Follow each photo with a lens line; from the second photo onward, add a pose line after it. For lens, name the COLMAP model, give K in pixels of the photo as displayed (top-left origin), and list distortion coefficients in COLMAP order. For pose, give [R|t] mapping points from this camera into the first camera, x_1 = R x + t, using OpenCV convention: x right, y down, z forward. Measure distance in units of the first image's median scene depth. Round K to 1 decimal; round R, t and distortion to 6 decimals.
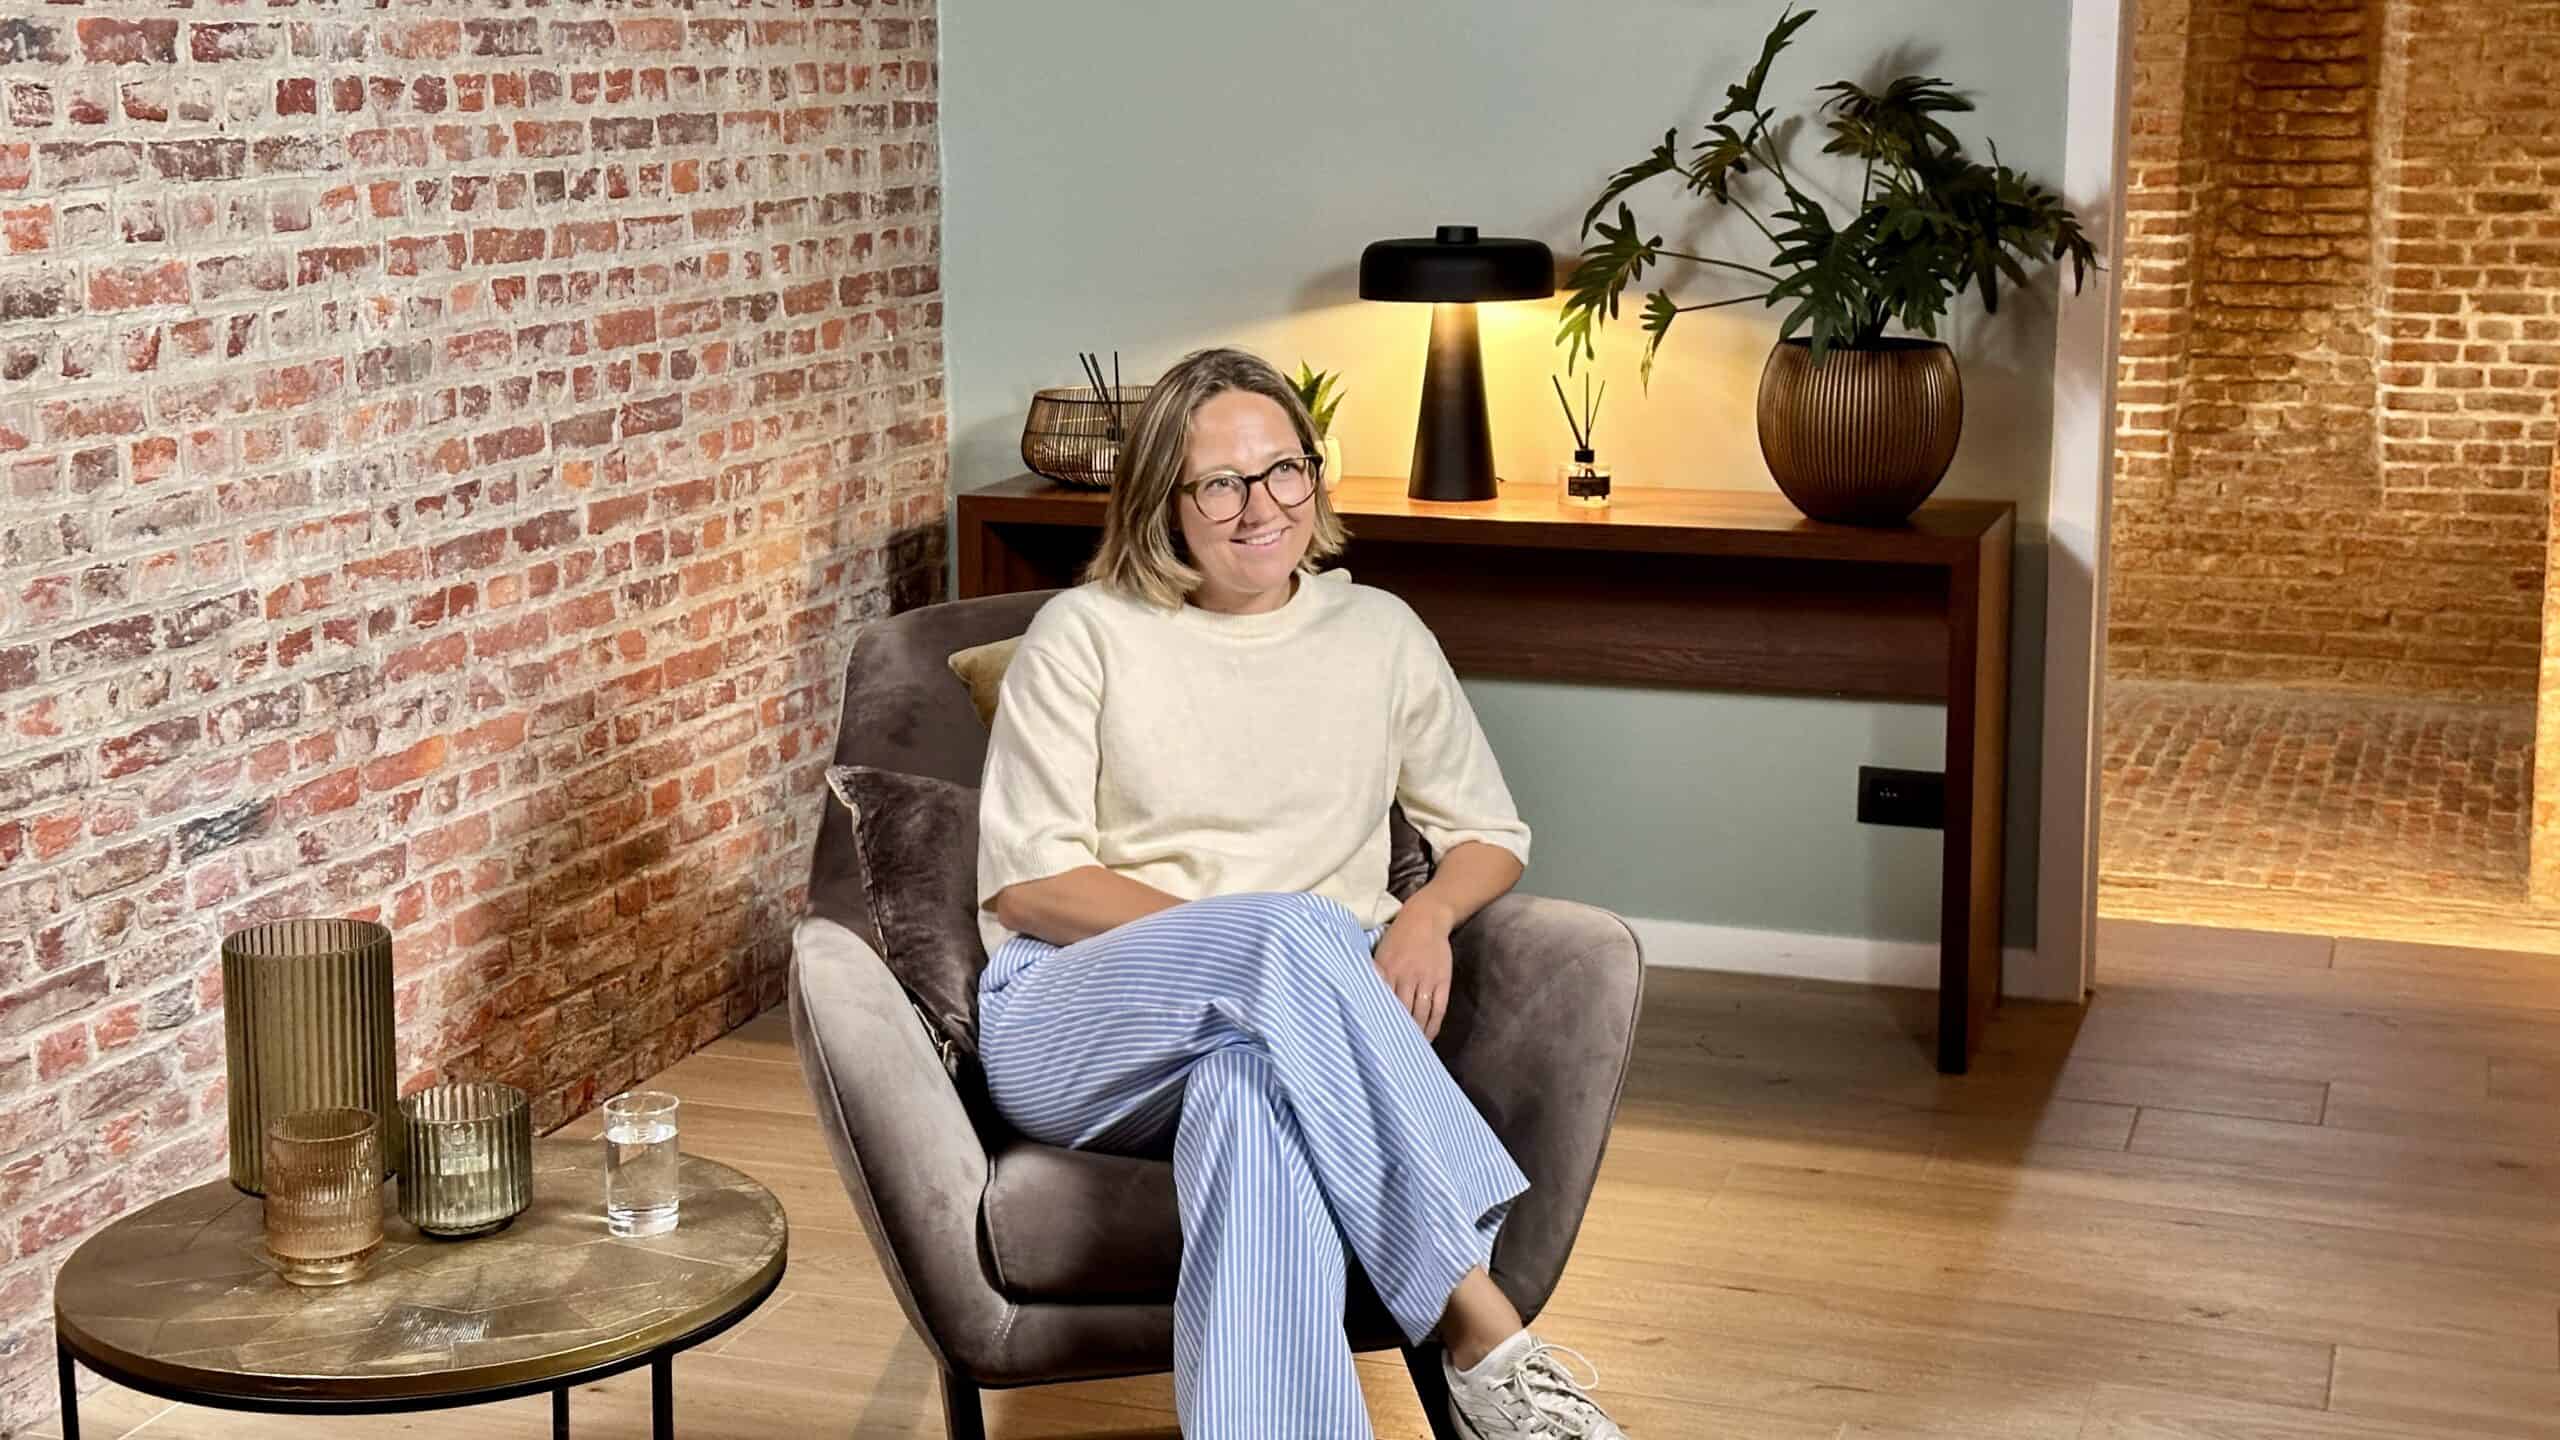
lens RADIAL K [[3708.2, 0, 1282.3], [0, 3708.2, 639.6], [0, 0, 1]] dist [0.183462, -0.214337]
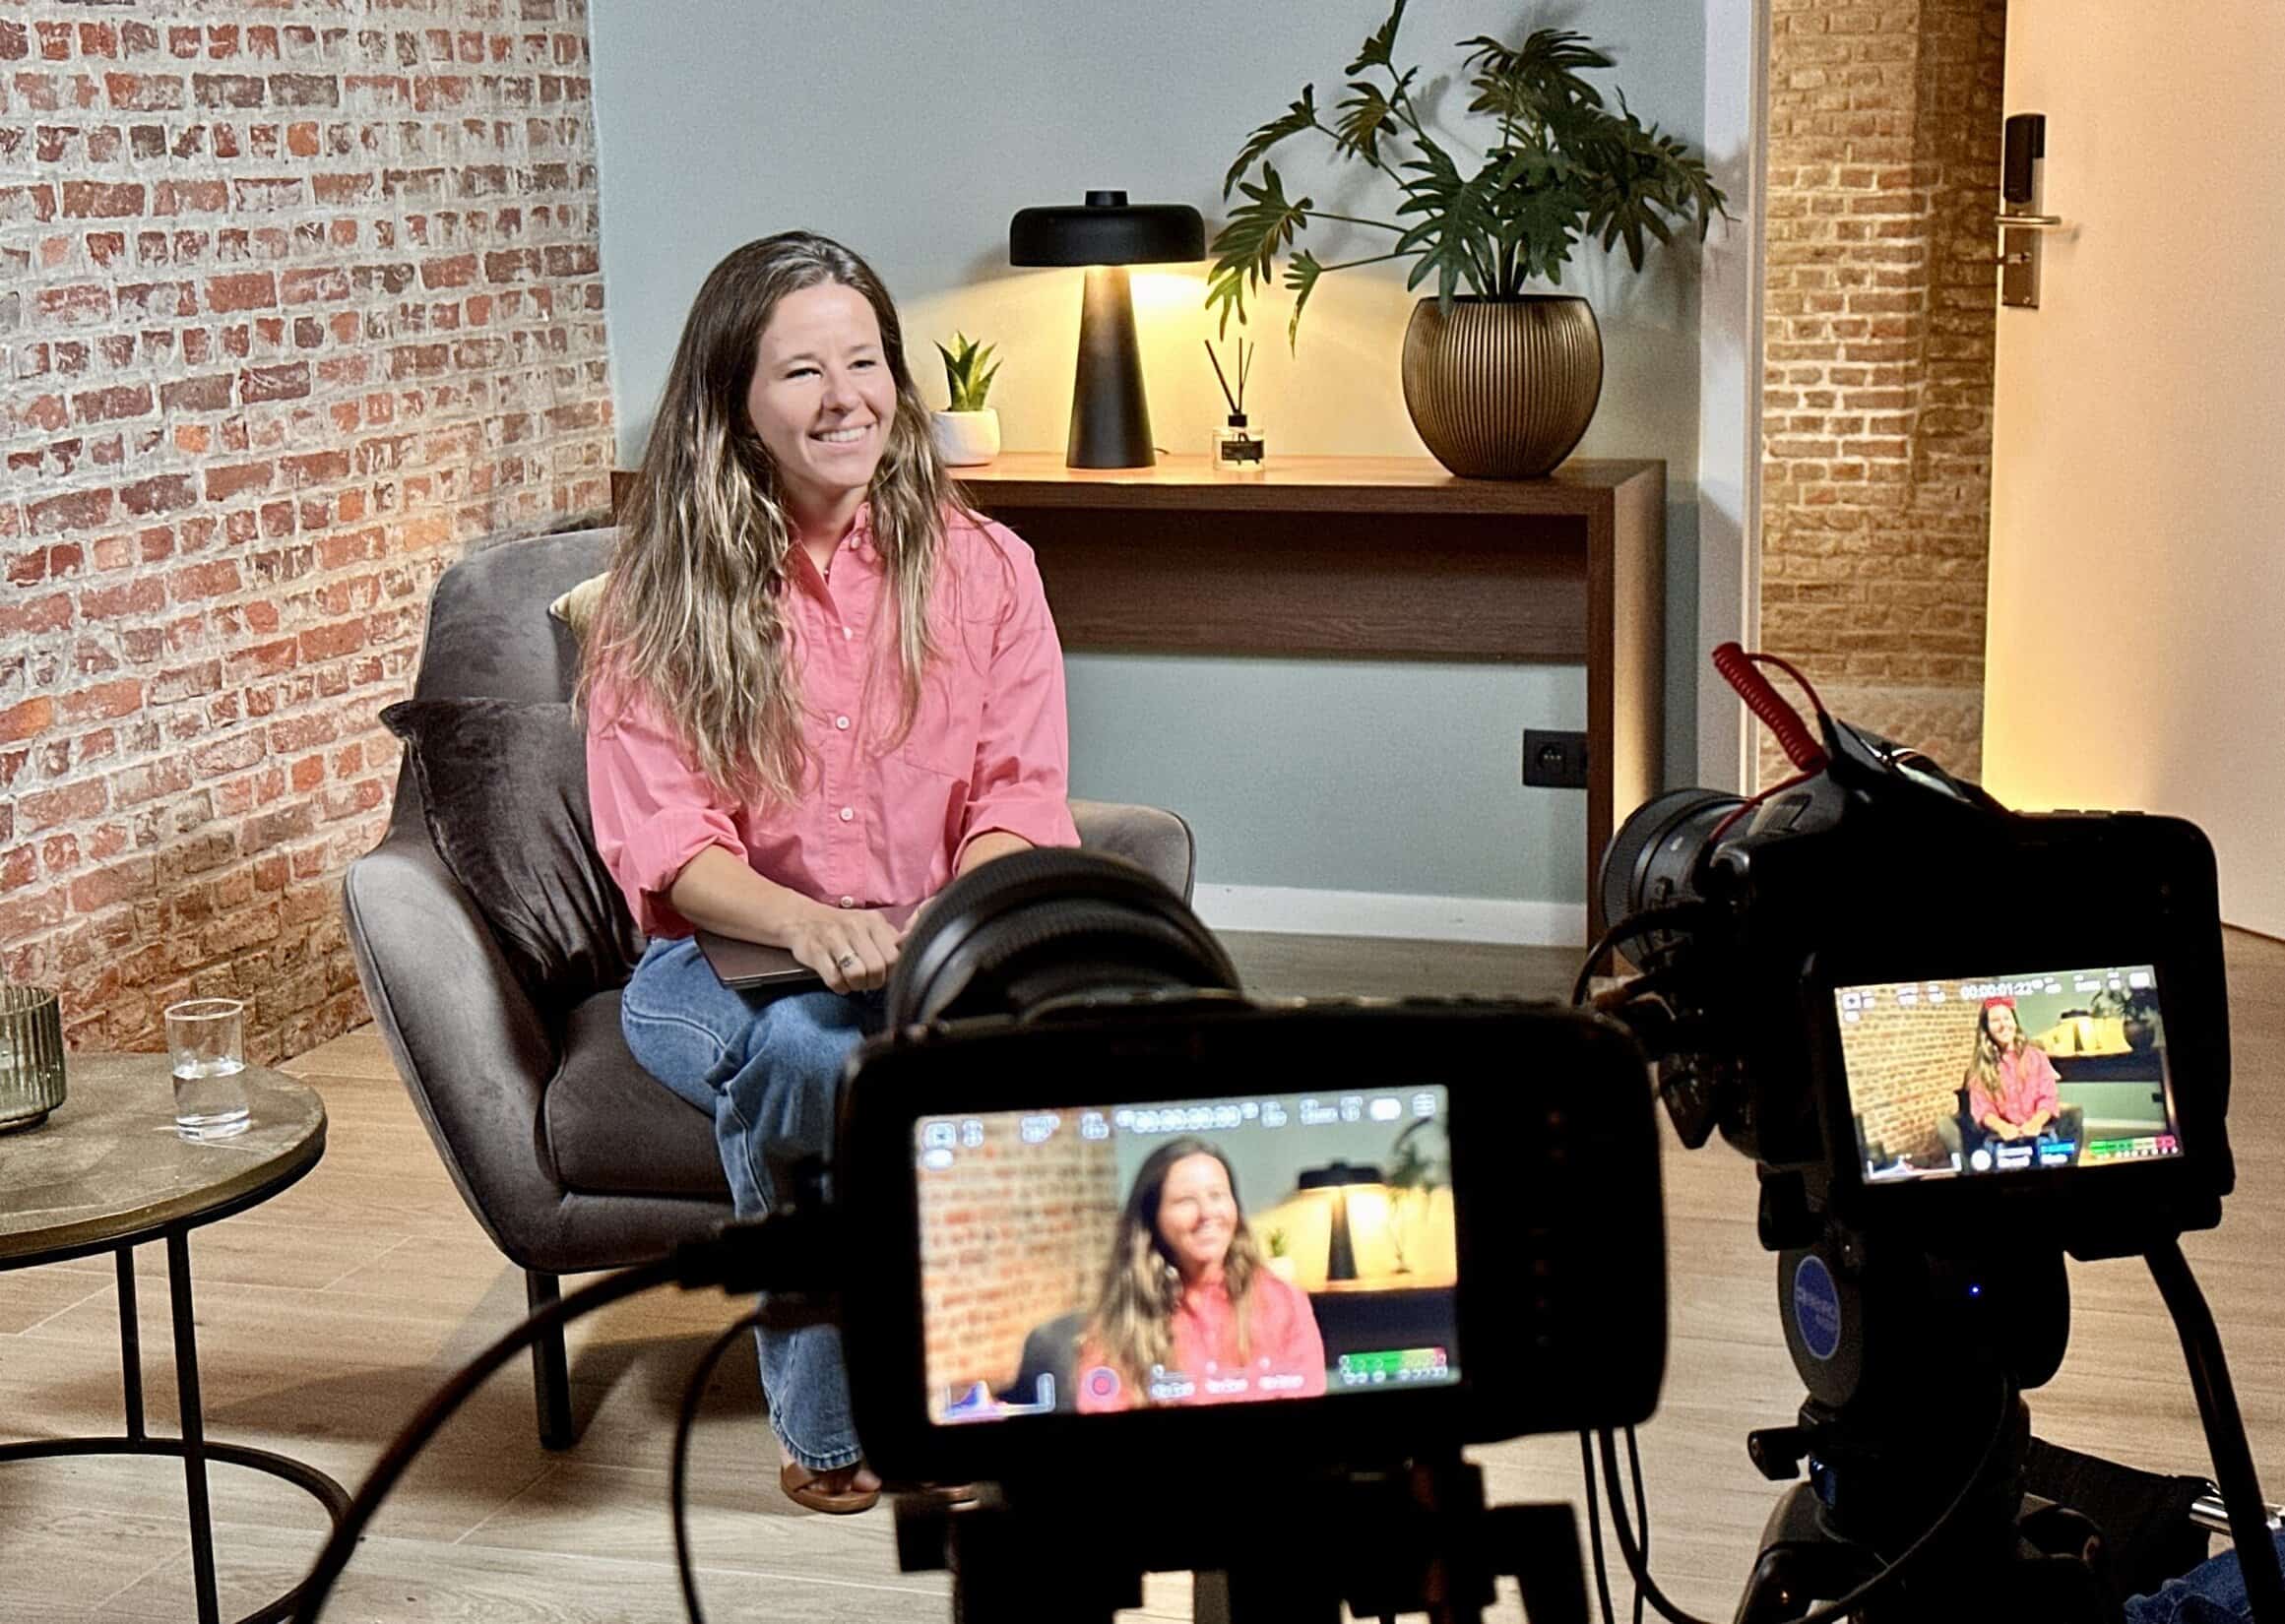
lens RADIAL K [[3776.6, 0, 1297.4], [0, 3776.6, 866.0], [0, 0, 1]] dist [0.234593, -0.518973]
pose [[0.999270, -0.021114, 0.031825, 0.065801], [0.020132, 0.999320, 0.030889, 0.041530], [-0.032455, -0.030226, 0.999016, -0.026669]]
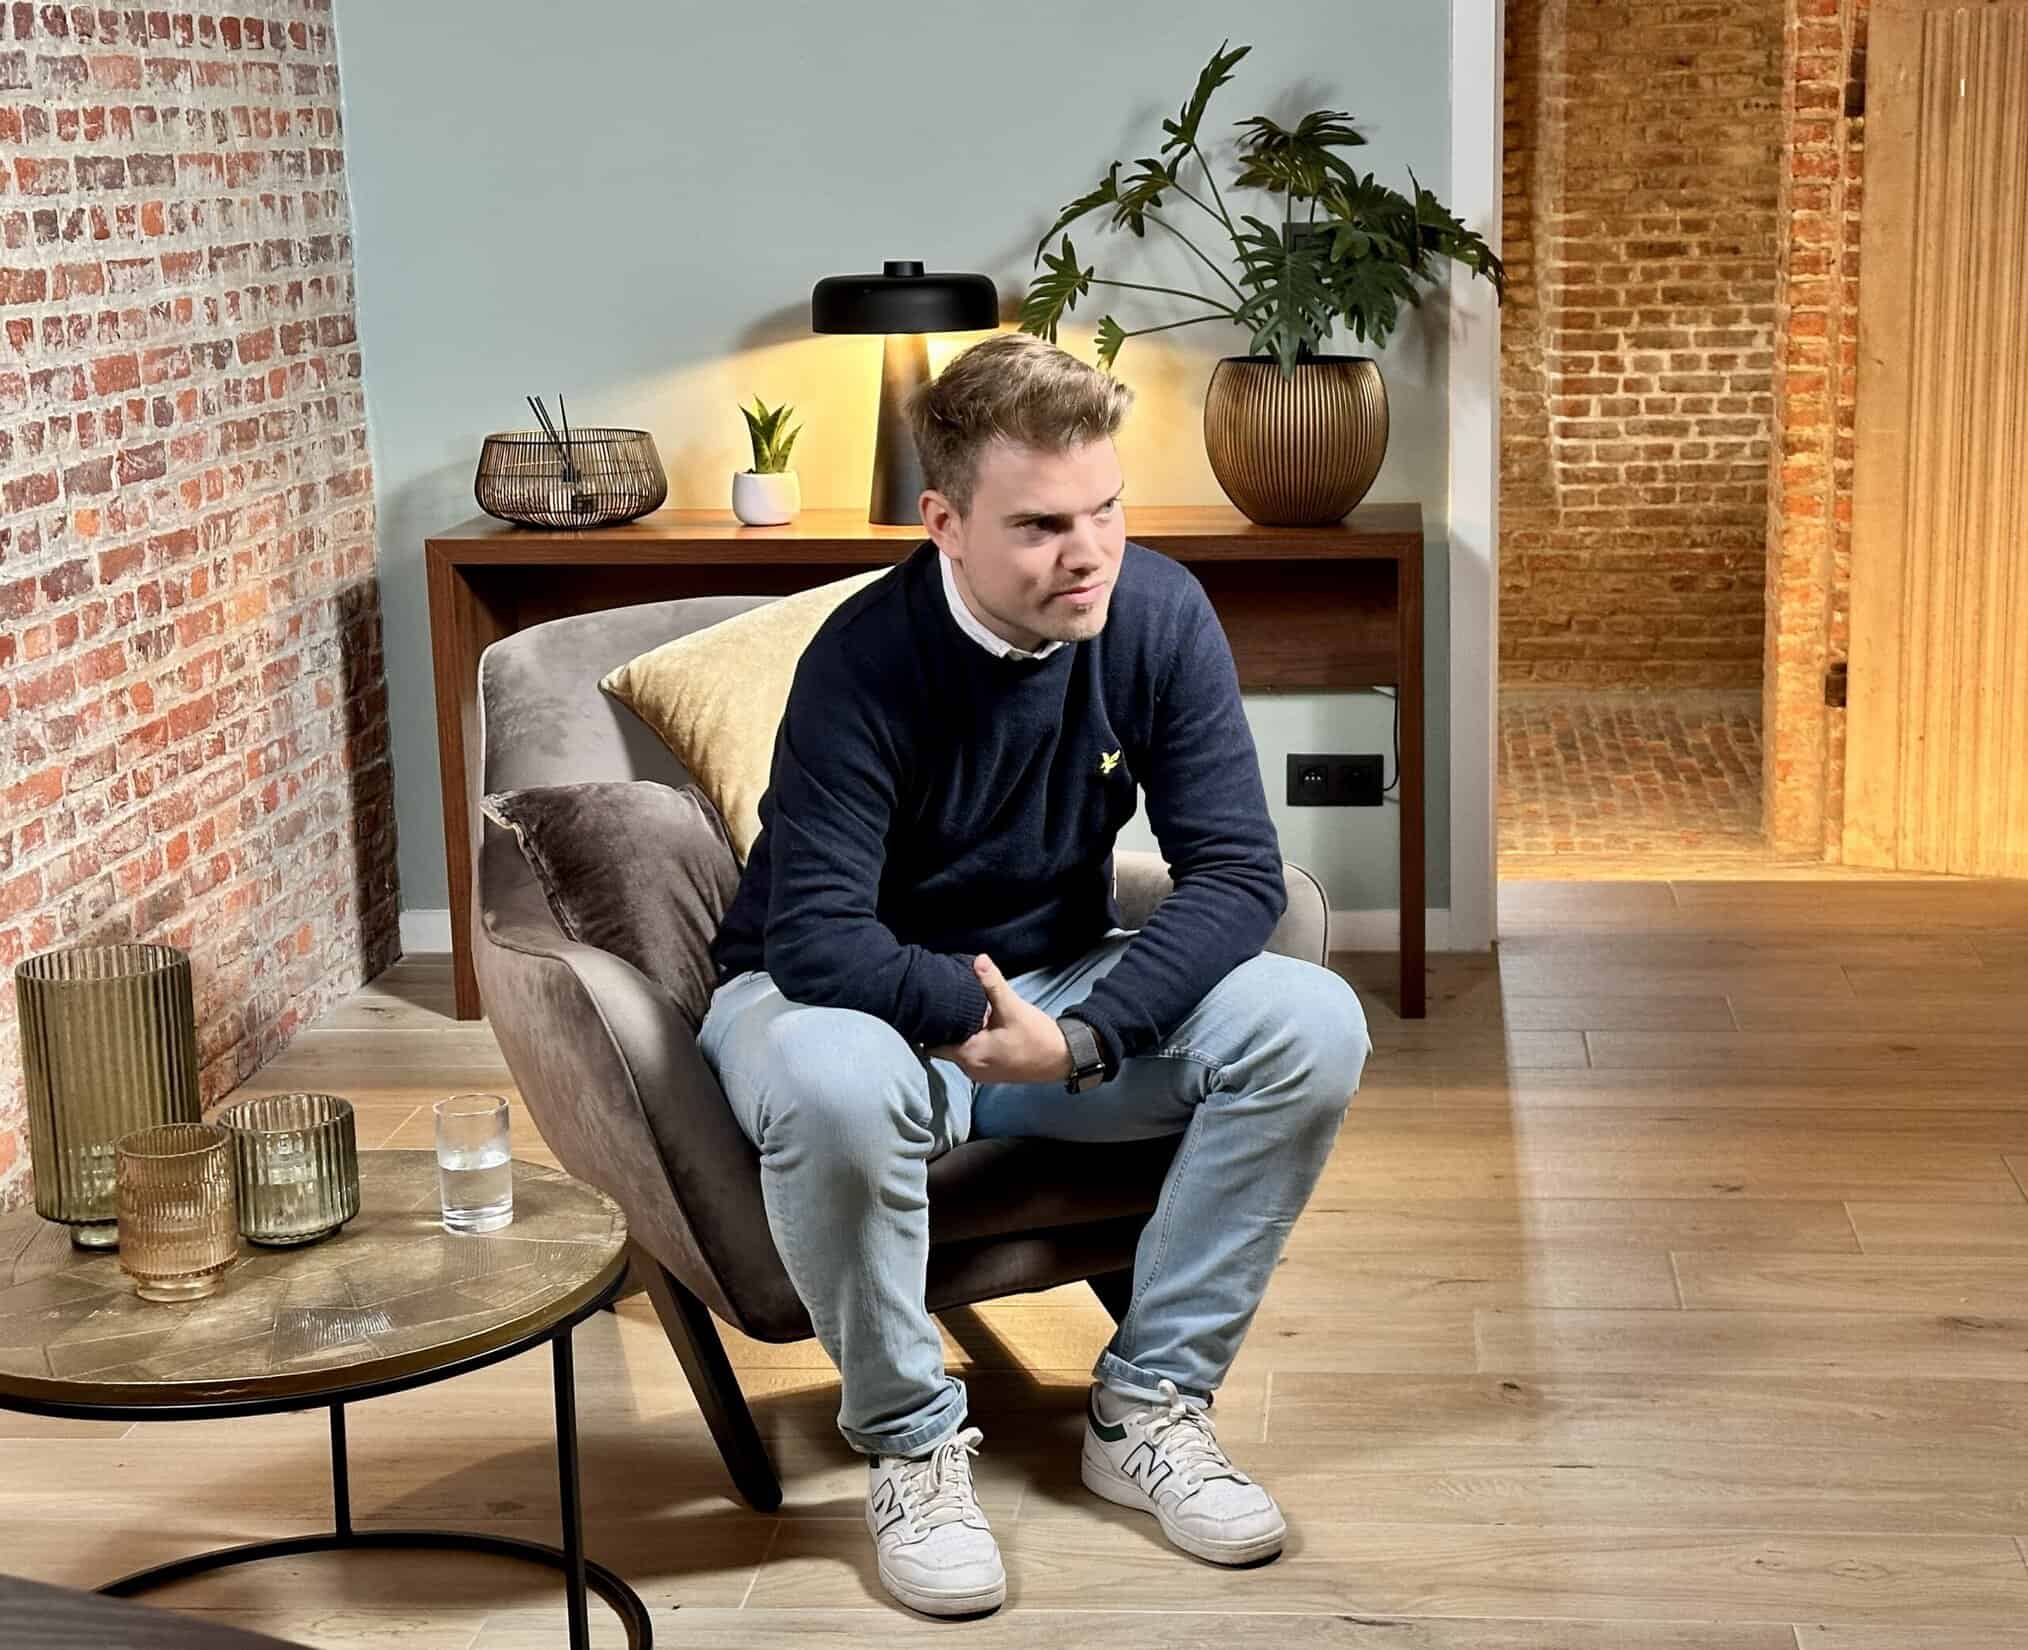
lens RADIAL K [[3465.8, 0, 1234.7], [0, 3465.8, 888.5], [0, 0, 1]] dist [0.209664, -0.440271]
pose [[0.961686, -0.071769, 0.264592, -0.145398], [0.059411, 0.996749, 0.054429, 0.018294], [-0.267638, -0.036624, 0.962823, 0.019982]]
